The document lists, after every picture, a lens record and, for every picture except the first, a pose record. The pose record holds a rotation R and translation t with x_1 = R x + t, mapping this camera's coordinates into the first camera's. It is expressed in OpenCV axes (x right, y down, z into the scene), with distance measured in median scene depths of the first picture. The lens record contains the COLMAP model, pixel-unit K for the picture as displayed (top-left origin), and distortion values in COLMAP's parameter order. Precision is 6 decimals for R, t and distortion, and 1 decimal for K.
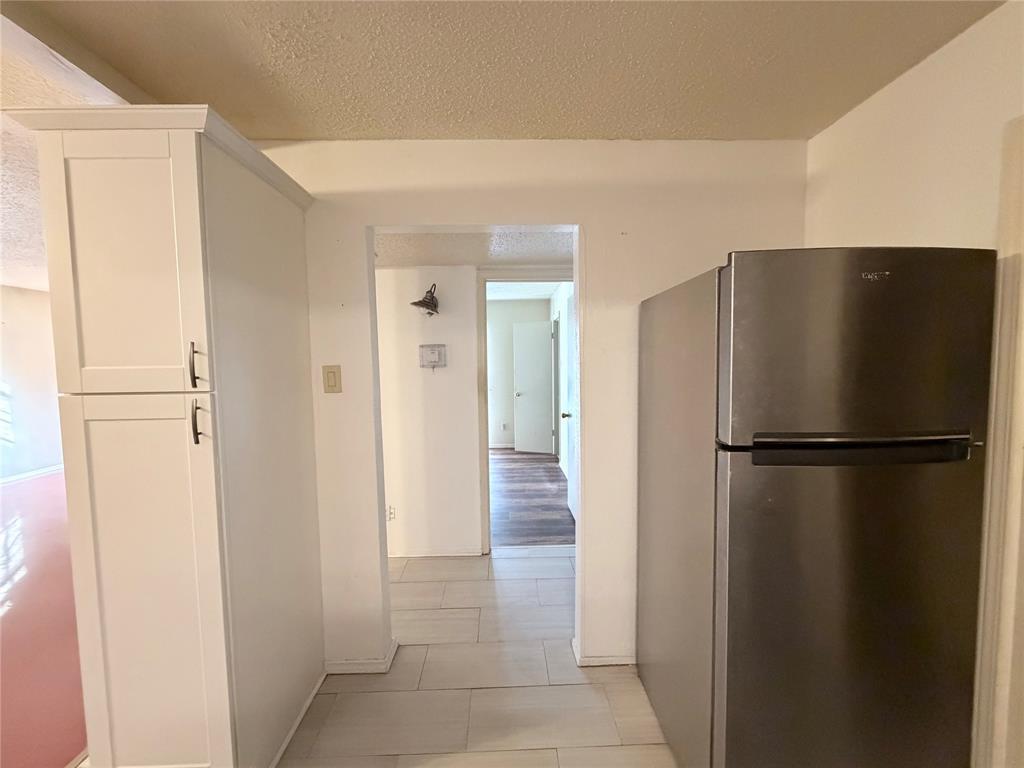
lens RADIAL K [[407.1, 0, 511.4], [0, 407.1, 384.2], [0, 0, 1]] dist [-0.003341, 0.000510]
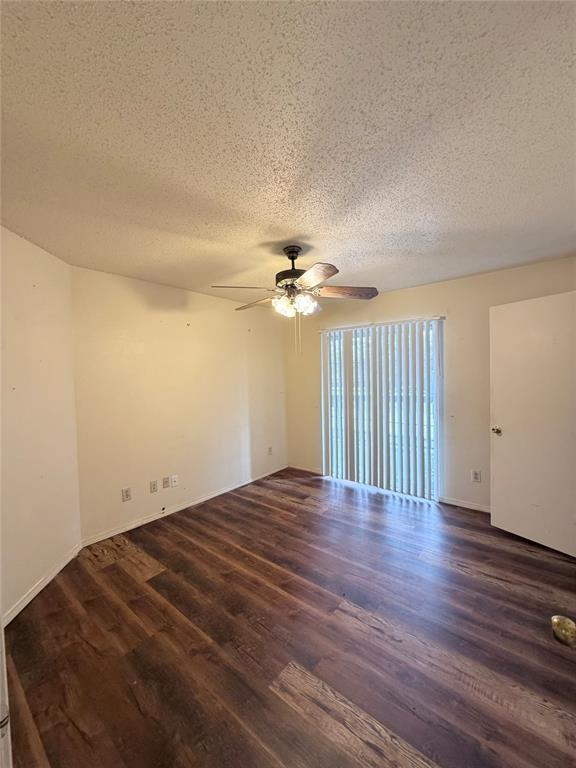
lens RADIAL K [[305.3, 0, 287.2], [0, 305.3, 382.6], [0, 0, 1]] dist [-0.003341, 0.000510]
pose [[0.751559, 0.017896, -0.659423, 0.088922], [-0.023948, 0.999713, -0.000162, -0.041621], [0.659231, 0.015914, 0.751772, 0.558767]]
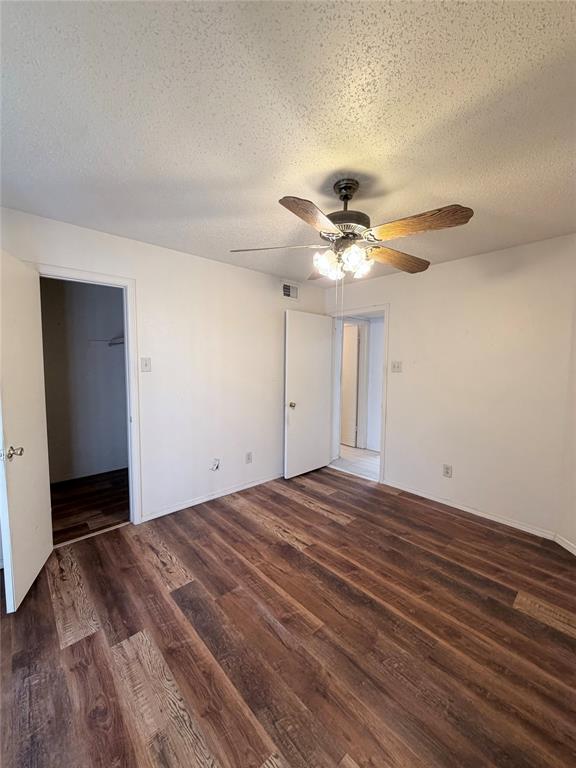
lens RADIAL K [[305.3, 0, 288.3], [0, 305.3, 384.9], [0, 0, 1]] dist [-0.003341, 0.000510]
pose [[-0.652844, -0.045556, 0.756121, -0.407143], [0.045048, 0.994088, 0.098789, -0.058569], [-0.756151, 0.098556, -0.646933, 1.160613]]
